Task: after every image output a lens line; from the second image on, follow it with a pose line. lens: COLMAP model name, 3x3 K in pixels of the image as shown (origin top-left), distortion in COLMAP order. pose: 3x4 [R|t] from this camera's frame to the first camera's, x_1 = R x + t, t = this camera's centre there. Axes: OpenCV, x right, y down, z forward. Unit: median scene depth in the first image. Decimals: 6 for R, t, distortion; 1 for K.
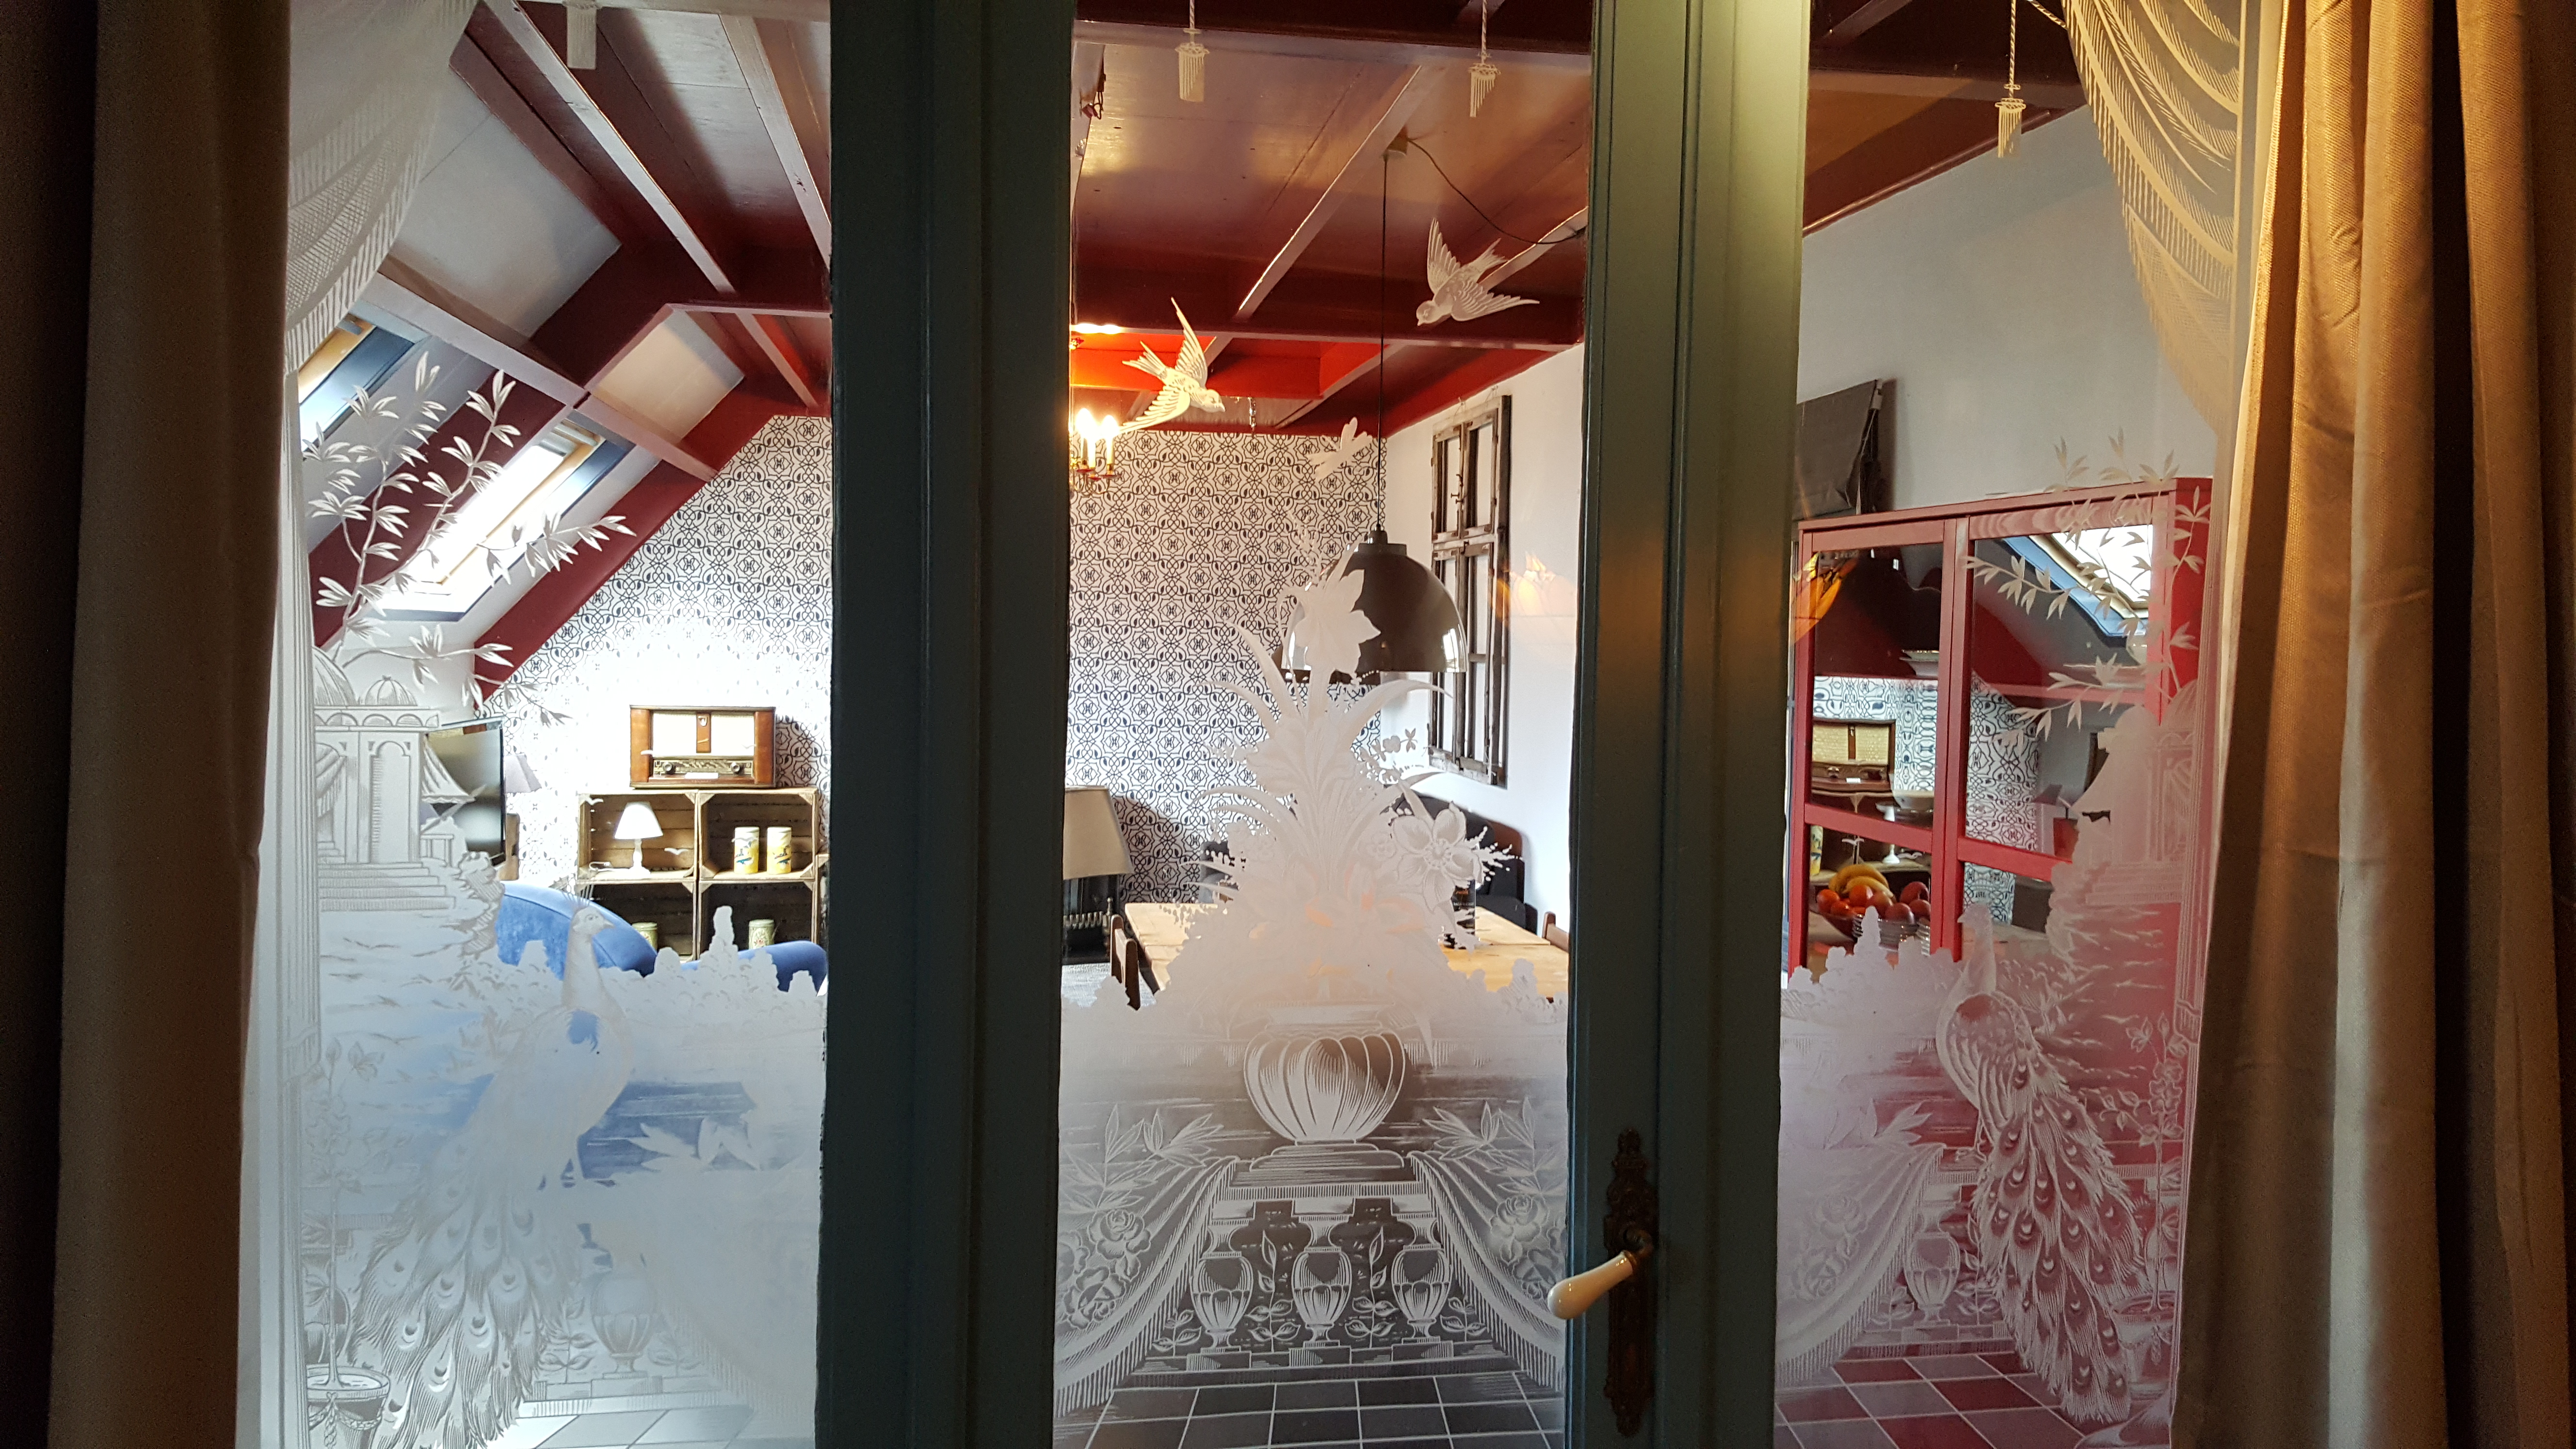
lens RADIAL K [[1976.7, 0, 1288.0], [0, 1976.7, 724.5], [0, 0, 1]] dist [0.287213, -0.314650]
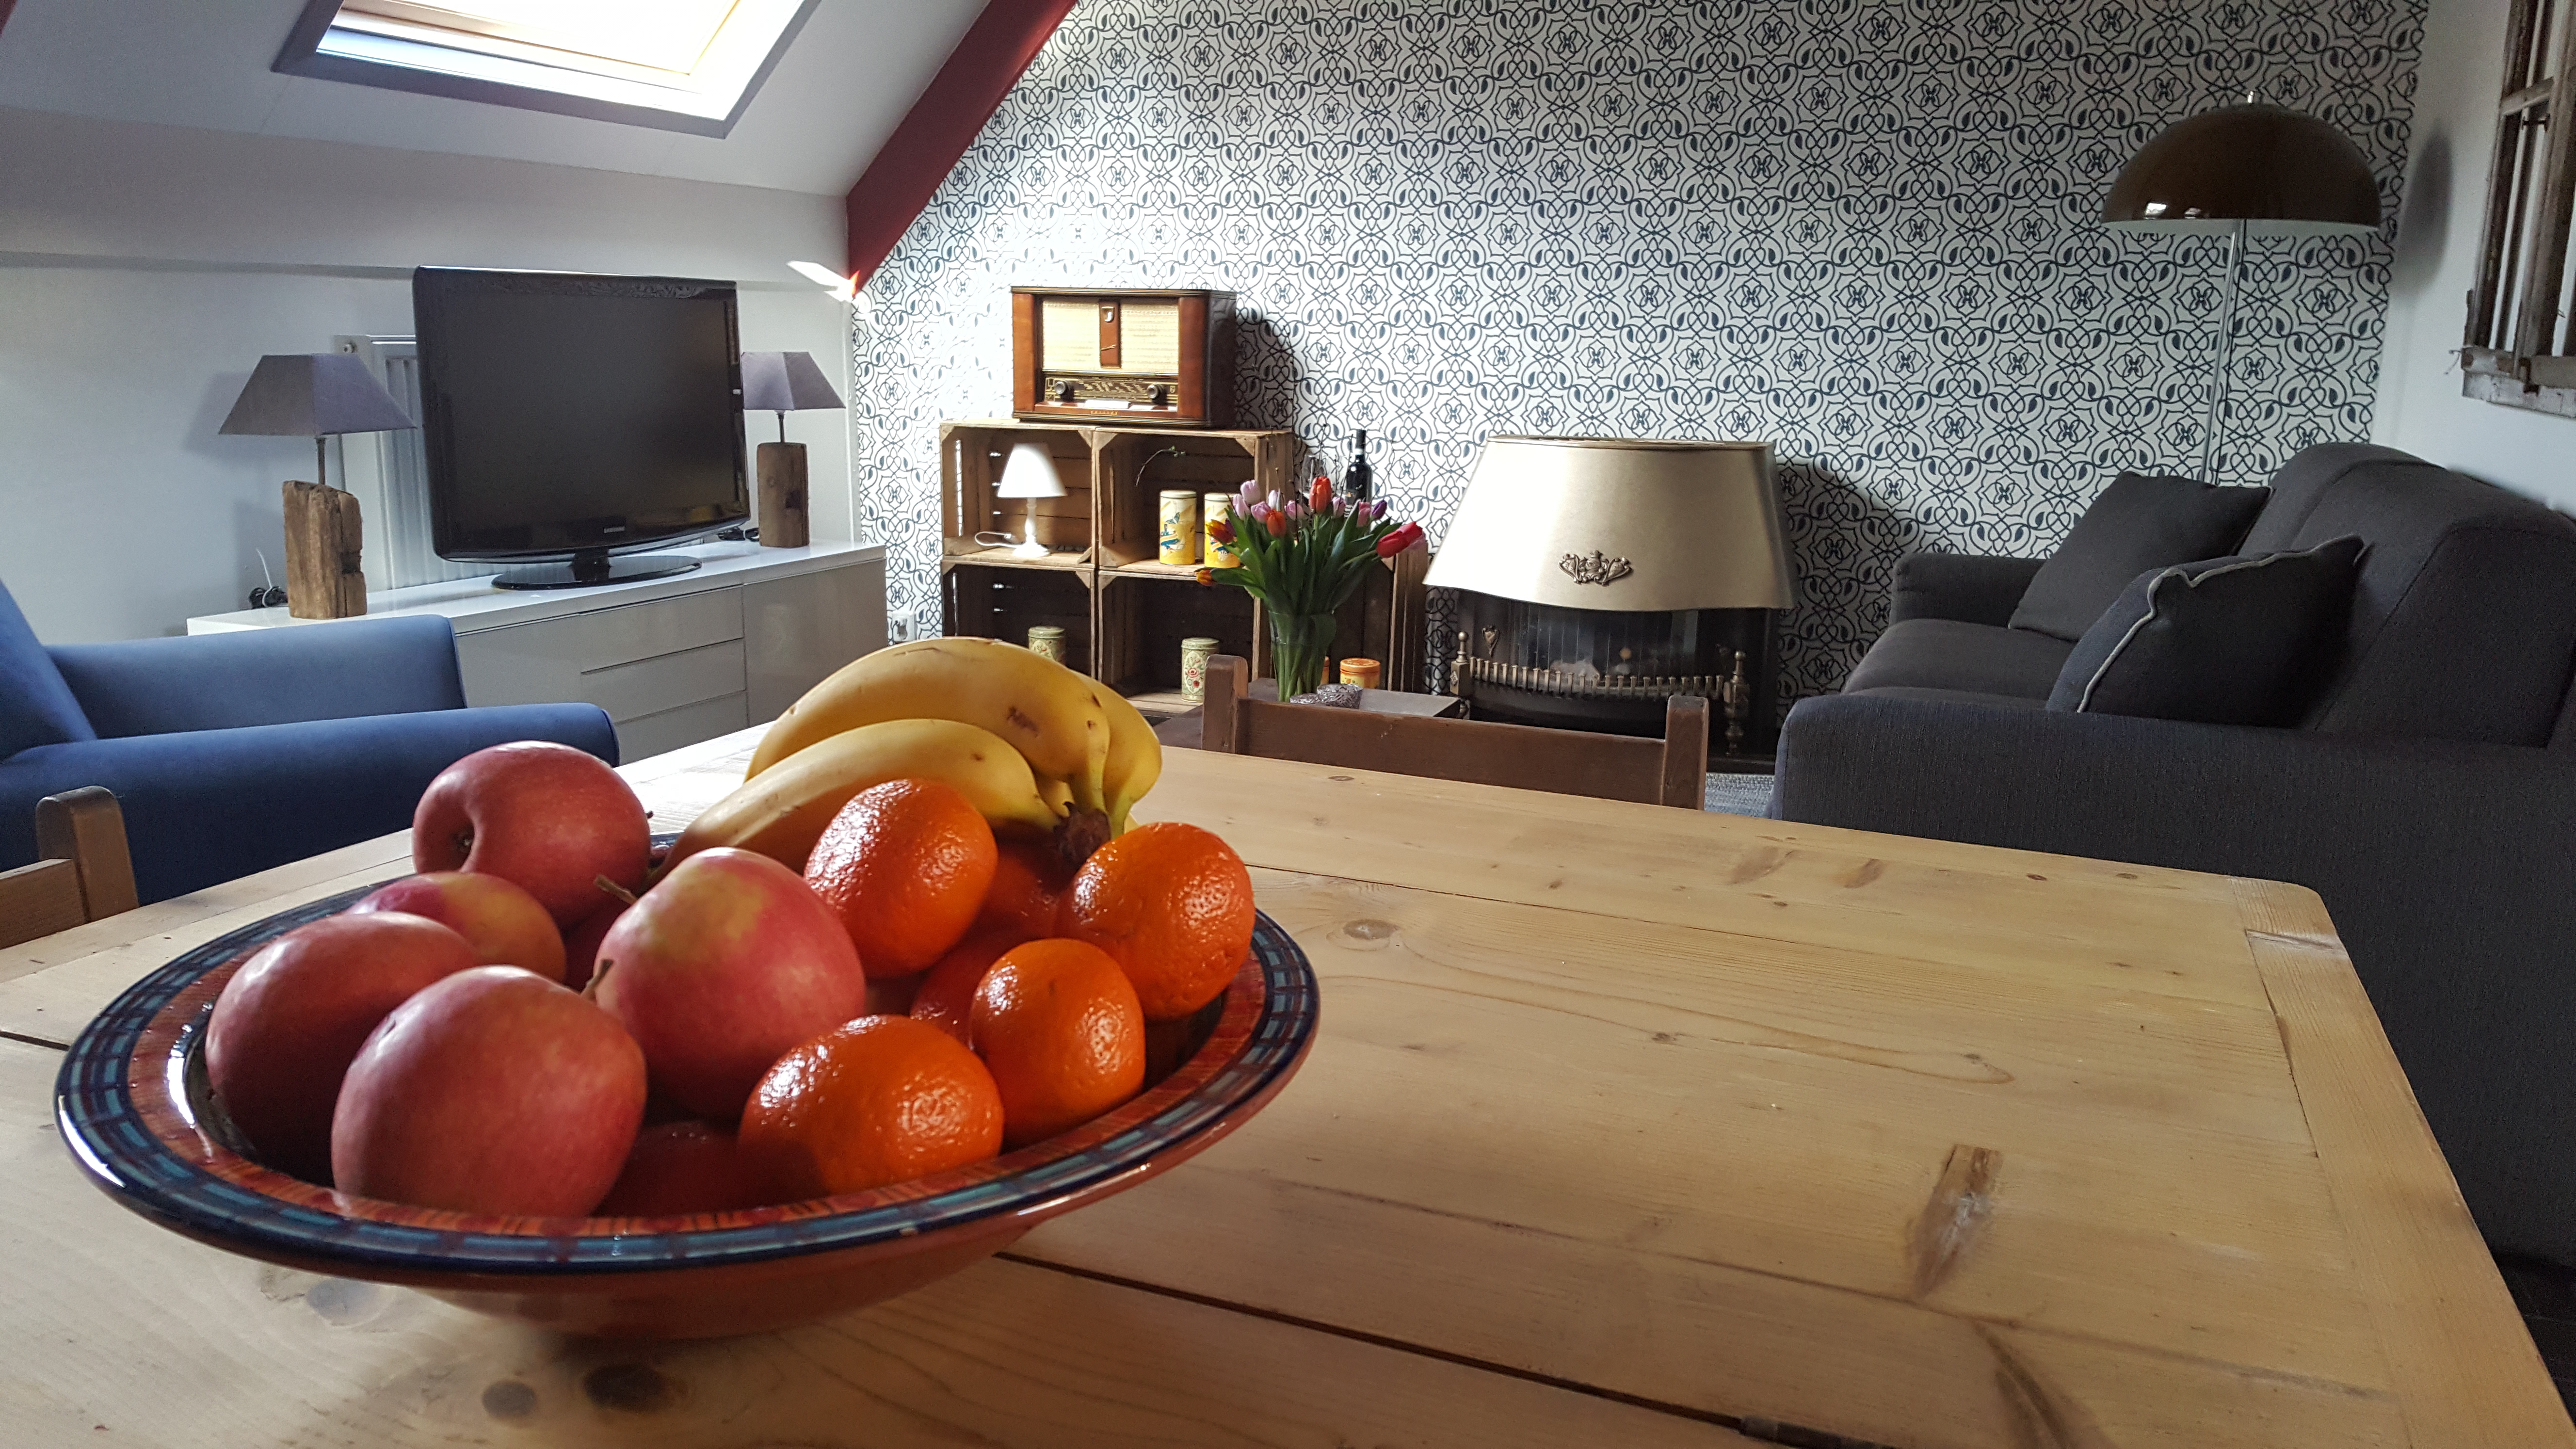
lens RADIAL K [[1922.2, 0, 1288.0], [0, 1922.2, 724.5], [0, 0, 1]] dist [0.175570, -0.281738]
pose [[0.869122, 0.098457, -0.484700, 0.061233], [-0.025578, 0.987622, 0.154751, 0.029335], [0.493937, -0.122100, 0.860882, 0.494019]]
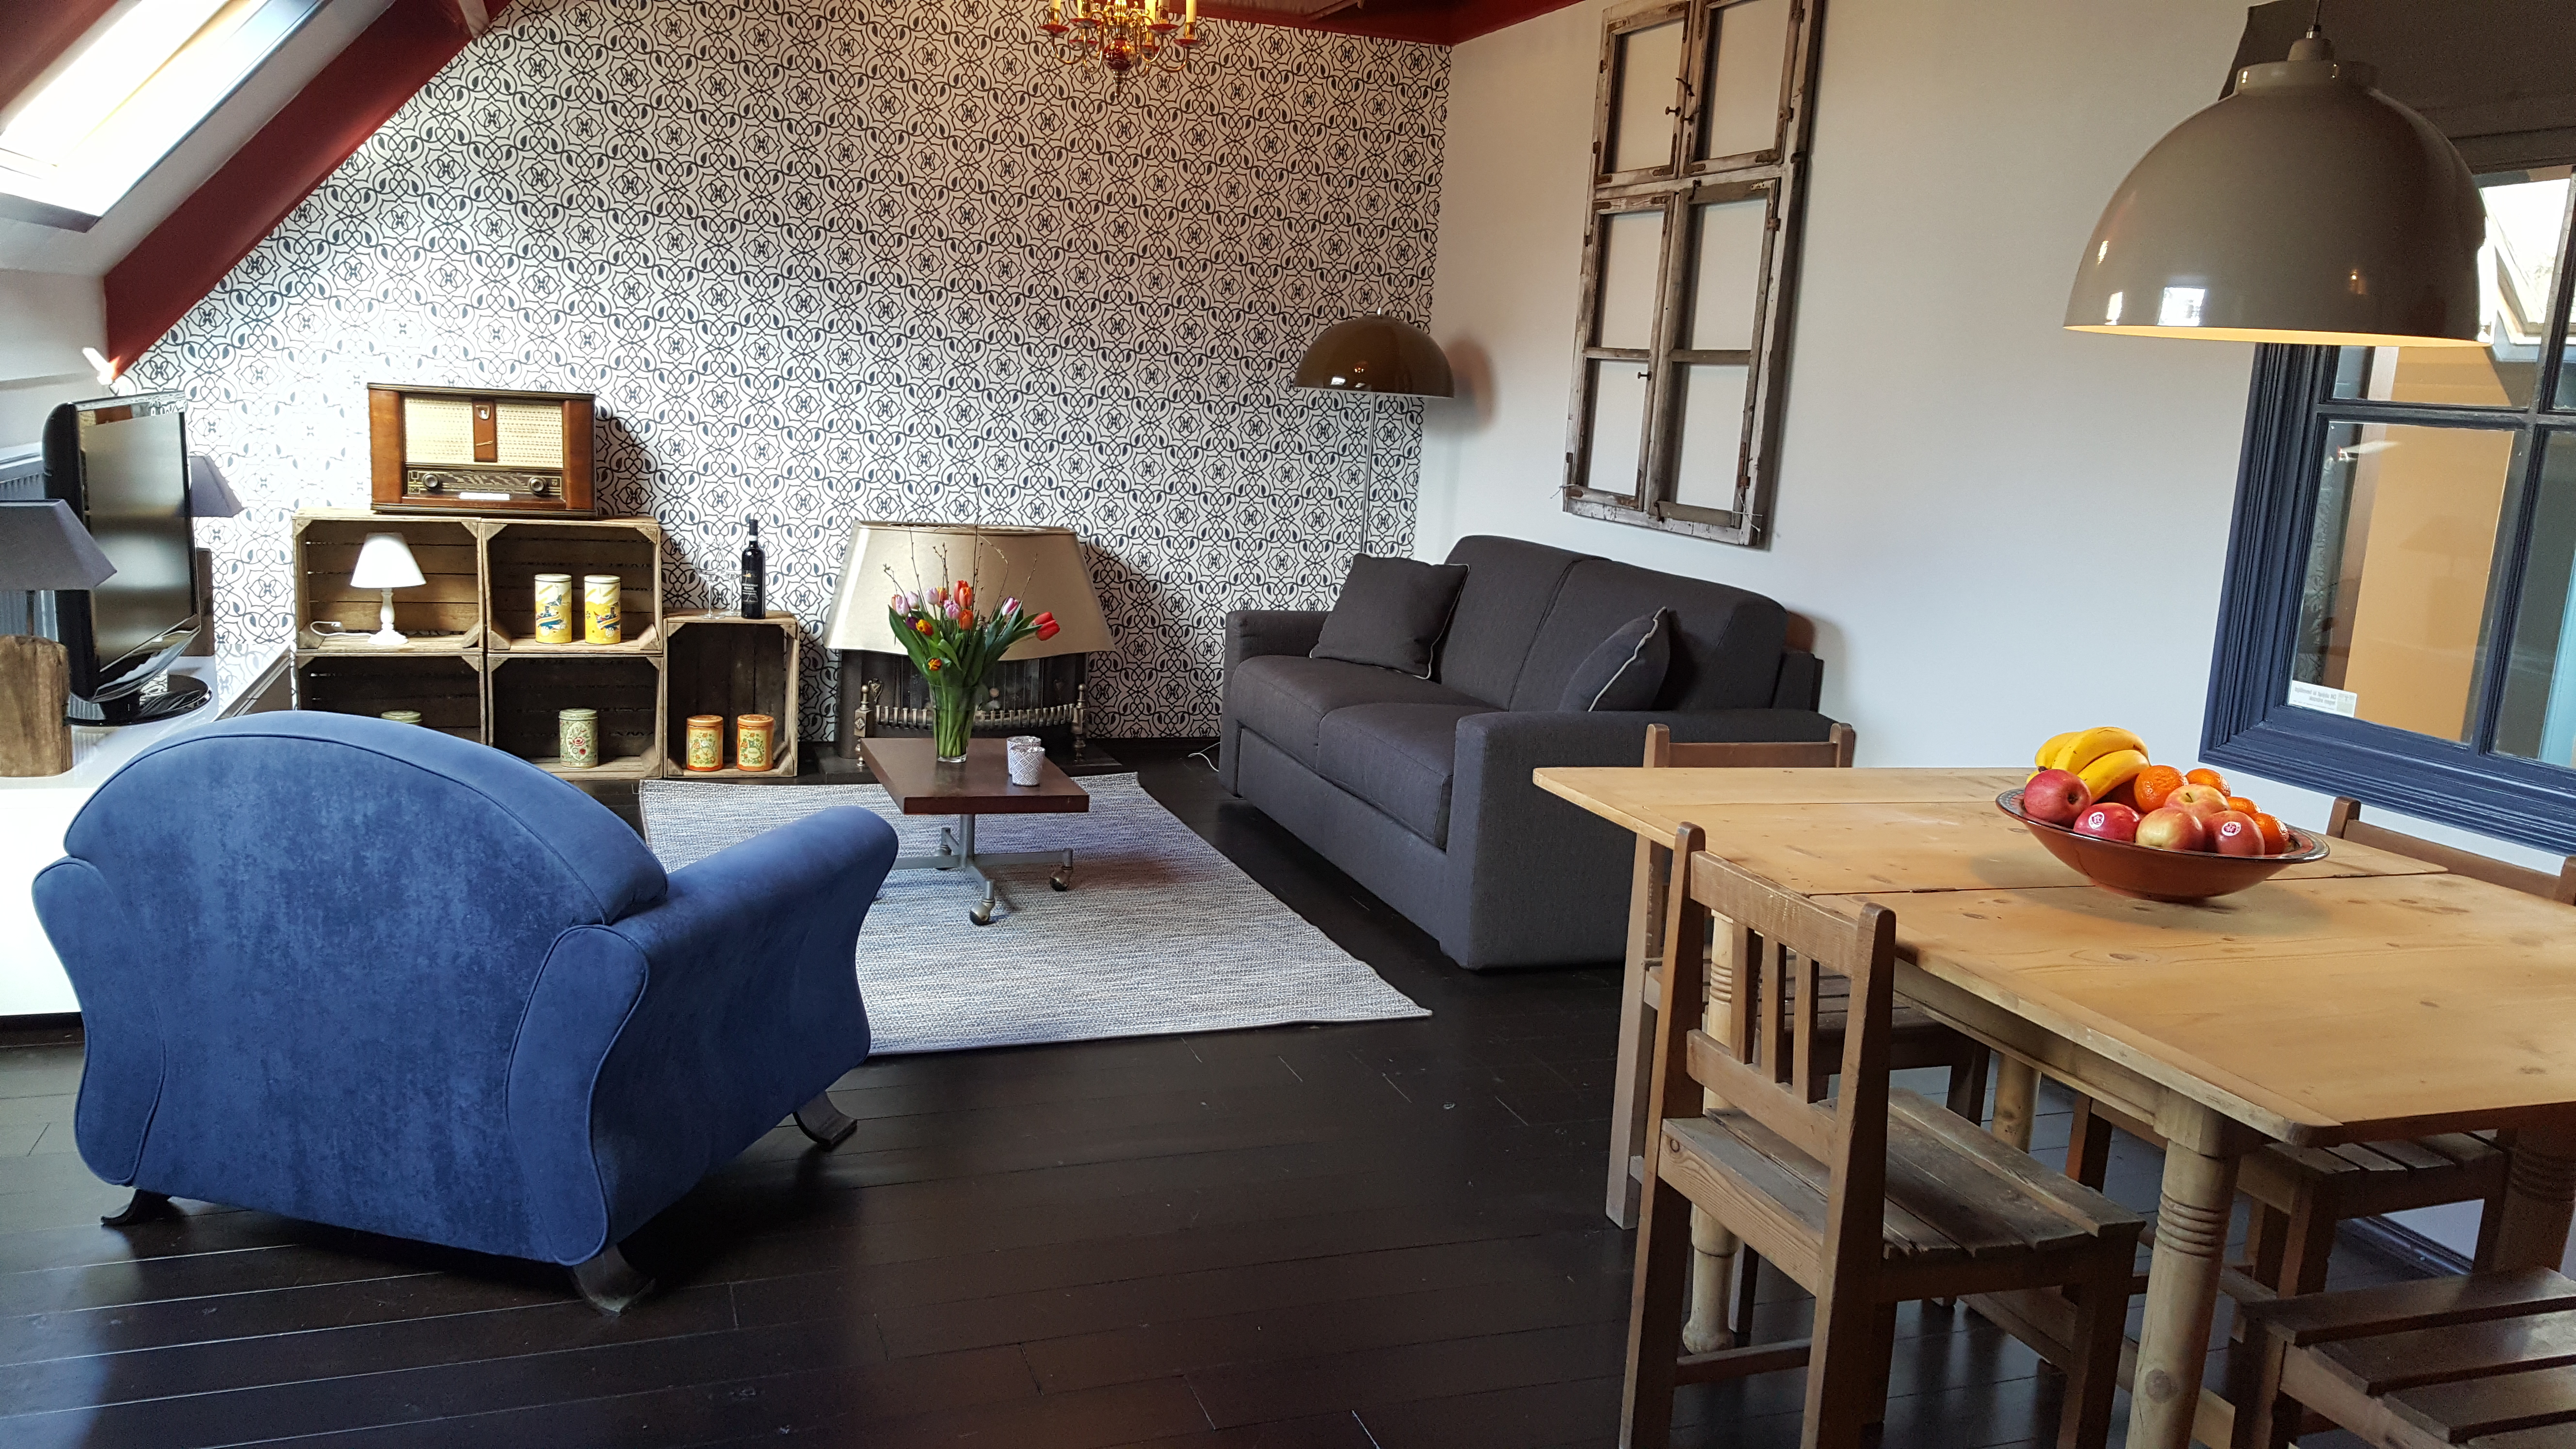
lens RADIAL K [[1922.2, 0, 1288.0], [0, 1922.2, 724.5], [0, 0, 1]] dist [0.175570, -0.281738]
pose [[0.980341, 0.001064, 0.197306, -0.157996], [-0.028519, 0.990249, 0.136358, 0.004193], [-0.195237, -0.139305, 0.970812, 0.309761]]
